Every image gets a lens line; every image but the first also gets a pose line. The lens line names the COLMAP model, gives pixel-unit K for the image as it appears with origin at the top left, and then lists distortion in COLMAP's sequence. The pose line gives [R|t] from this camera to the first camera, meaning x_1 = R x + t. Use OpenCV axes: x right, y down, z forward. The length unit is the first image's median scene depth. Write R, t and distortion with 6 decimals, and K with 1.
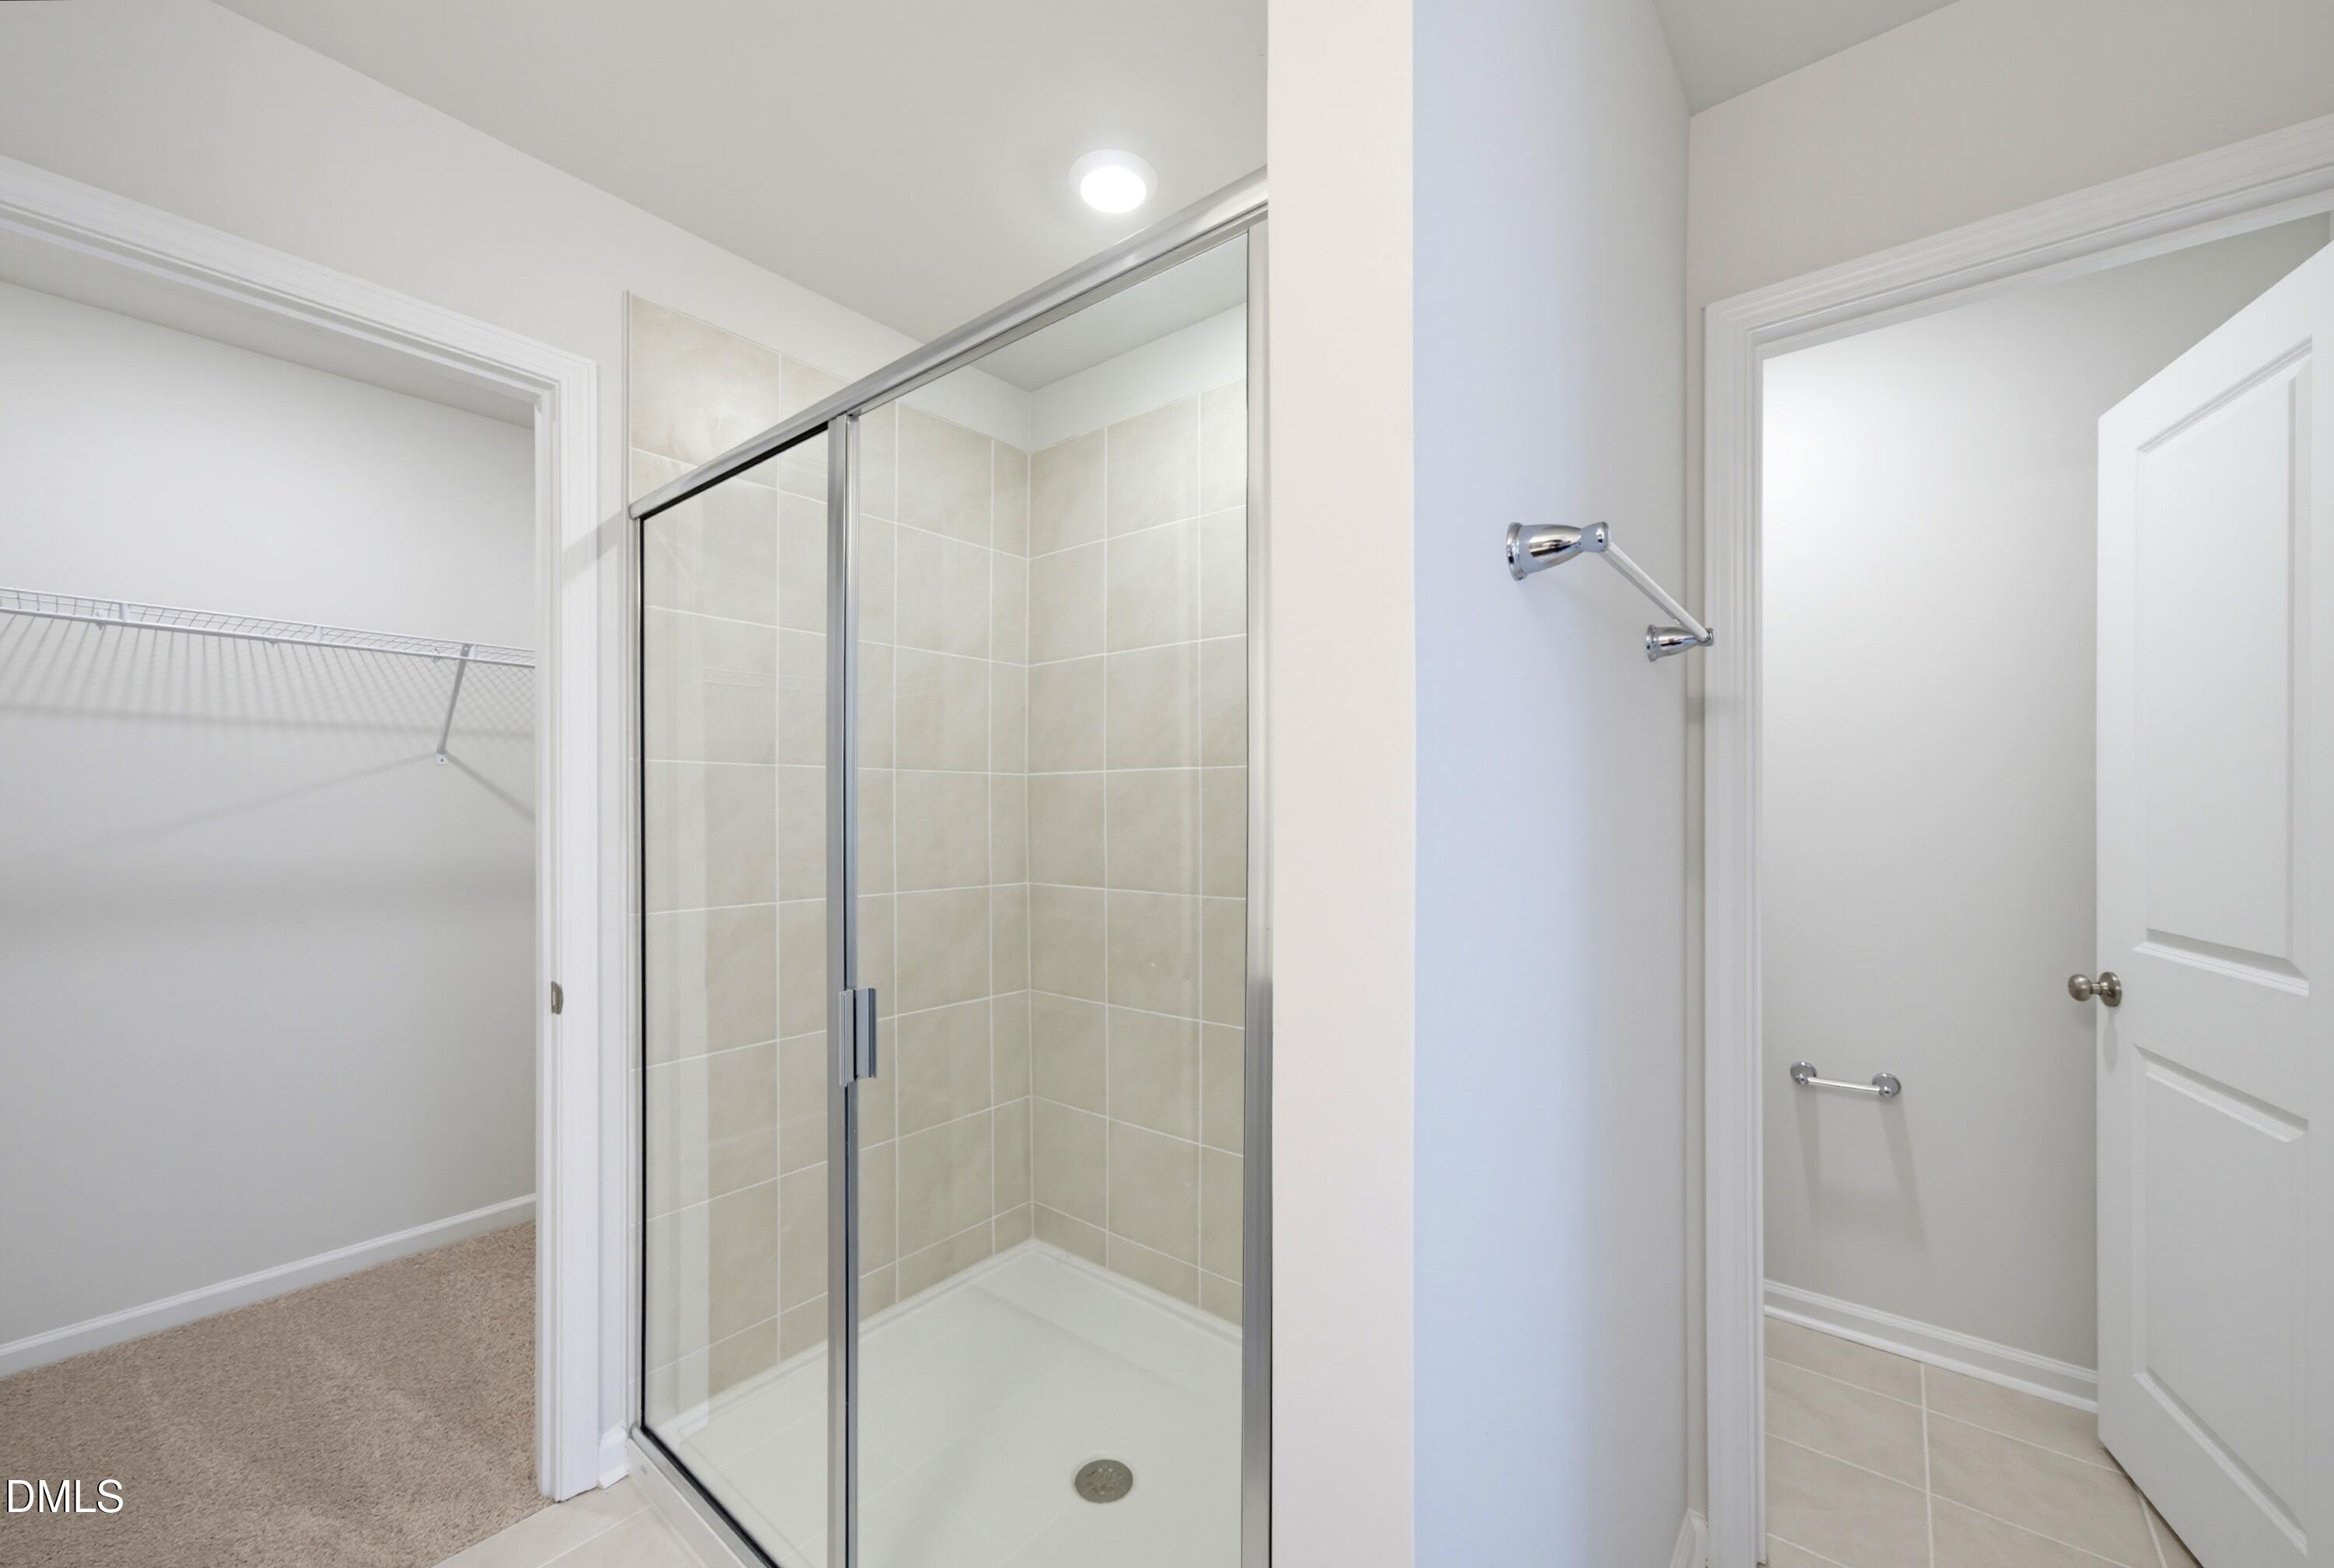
lens RADIAL K [[881.6, 0, 1171.3], [0, 881.6, 811.4], [0, 0, 1]] dist [-0.001065, 0.000053]
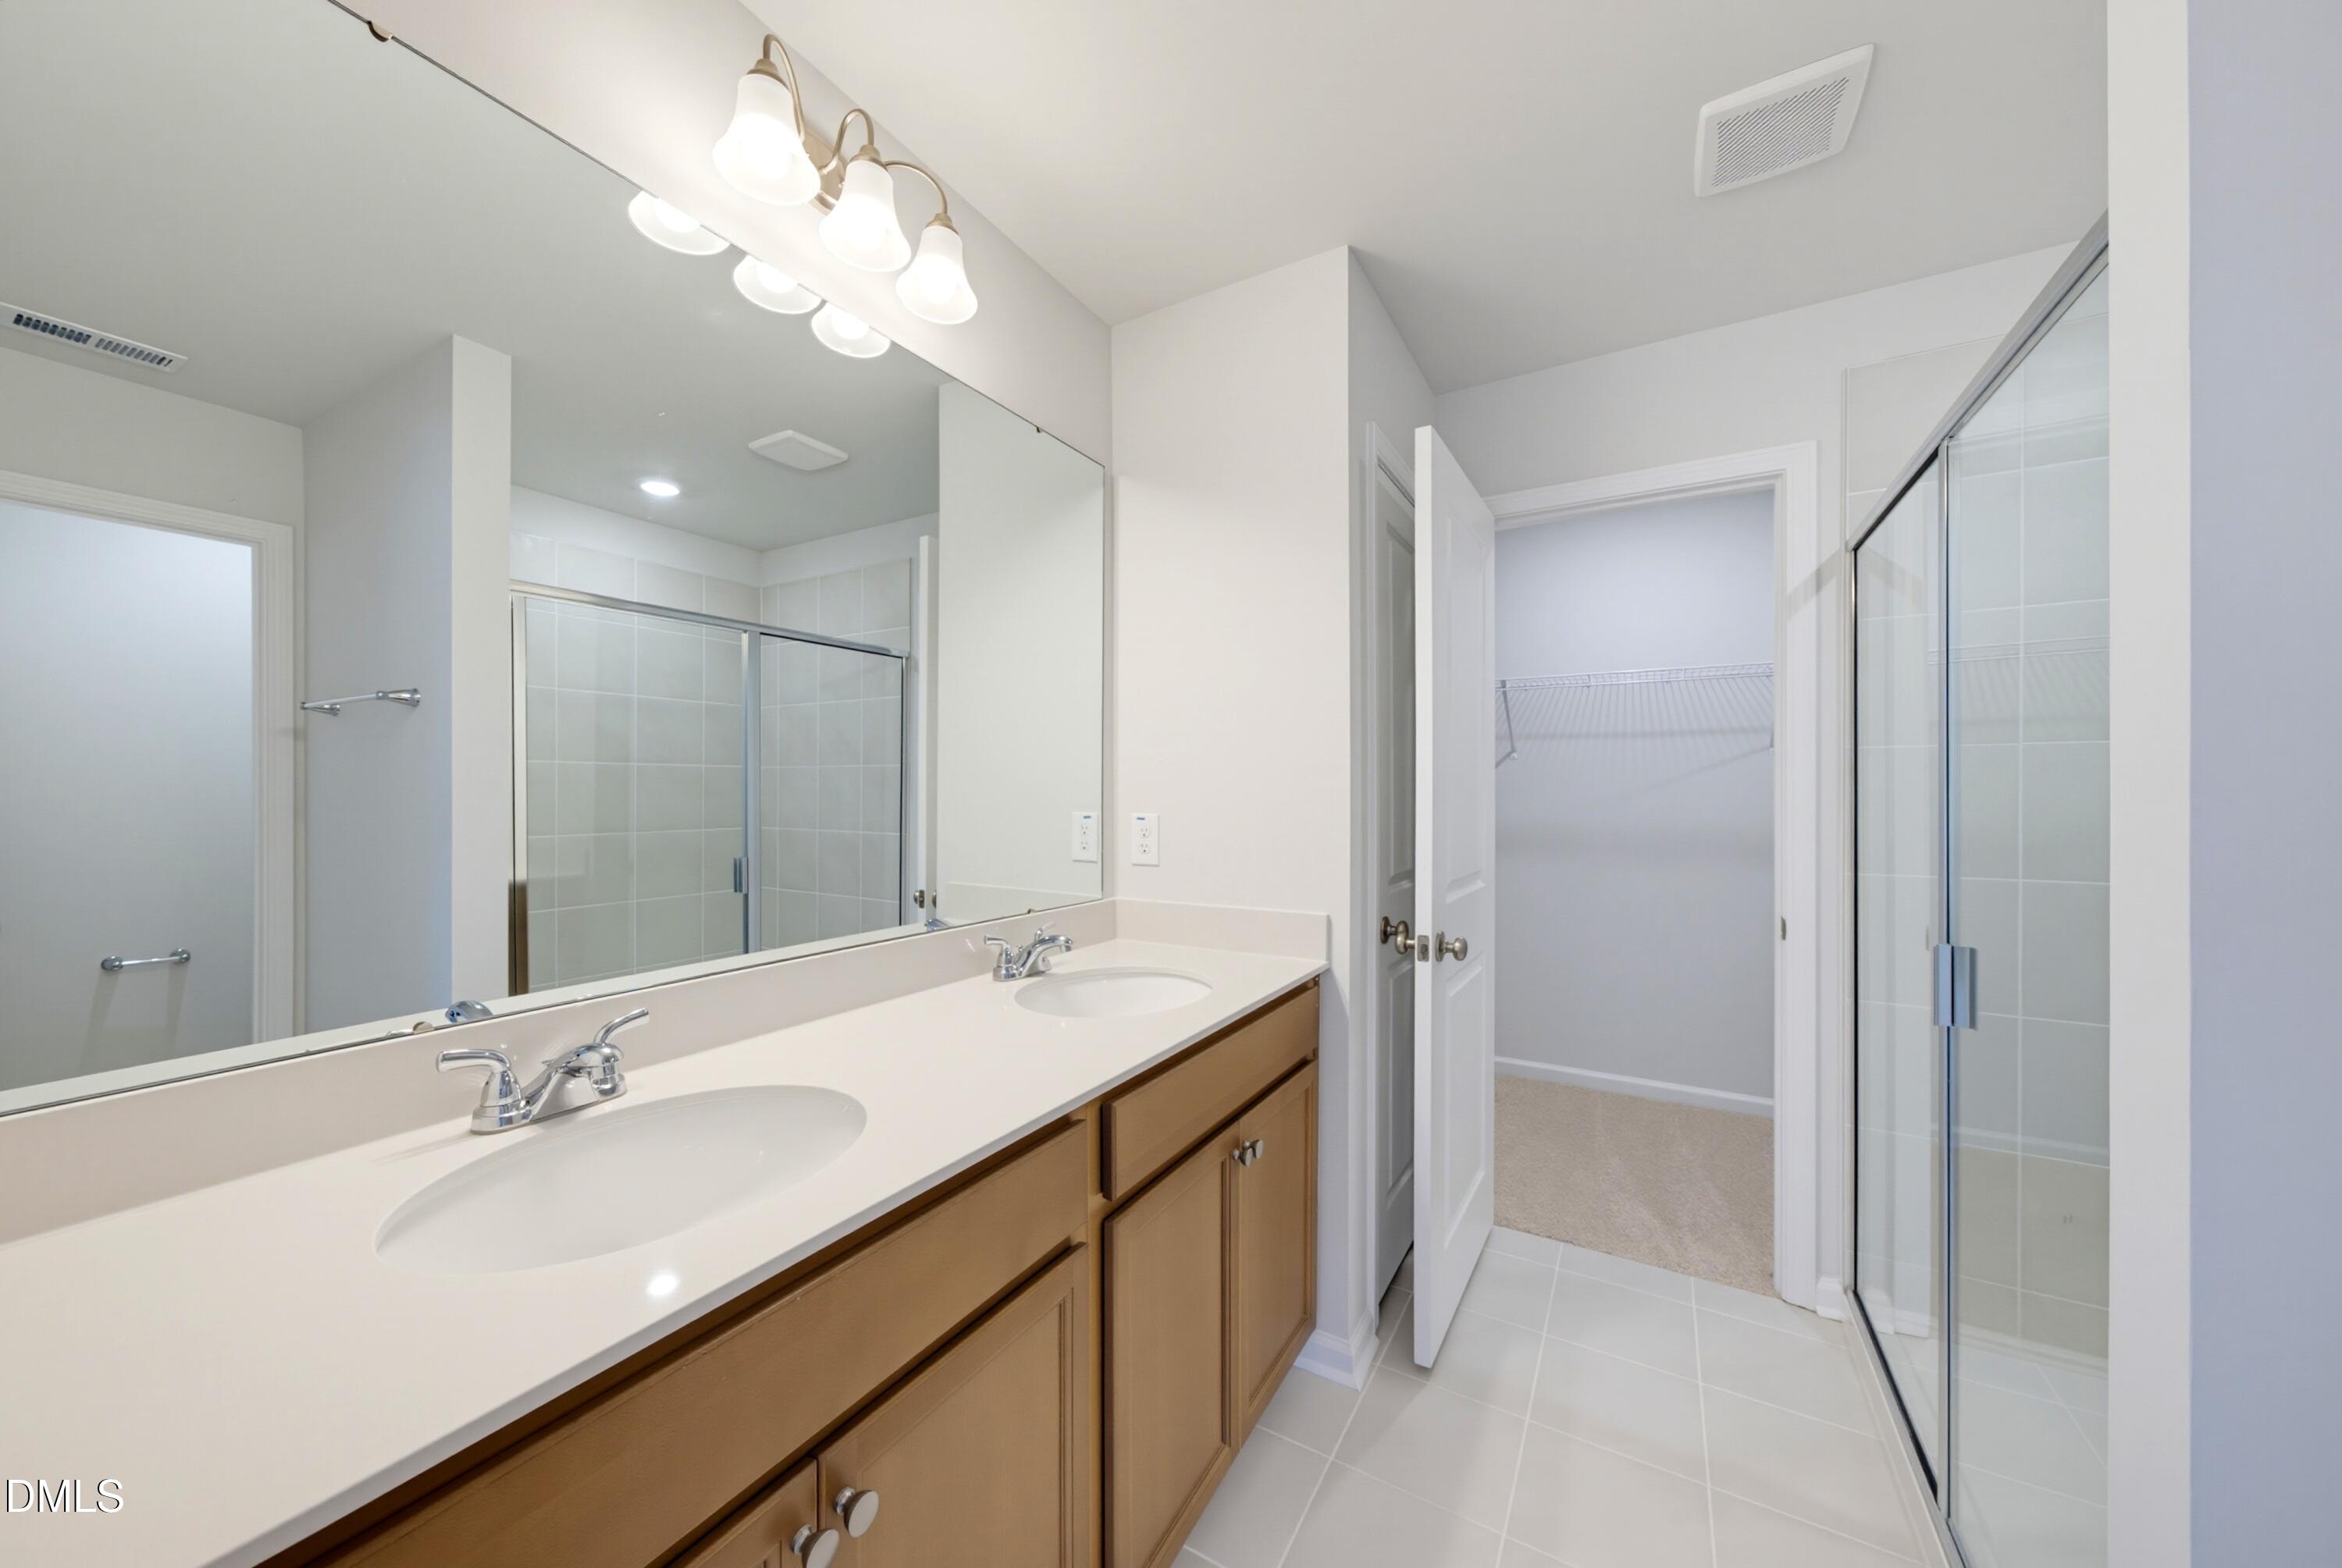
lens RADIAL K [[836.5, 0, 1171.0], [0, 836.5, 784.0], [0, 0, 1]] dist [-0.000487, 0.000000]
pose [[0.146889, -0.011229, -0.989089, 0.421233], [0.002173, 0.999937, -0.011029, 0.002892], [0.989151, -0.000529, 0.146904, -0.112492]]
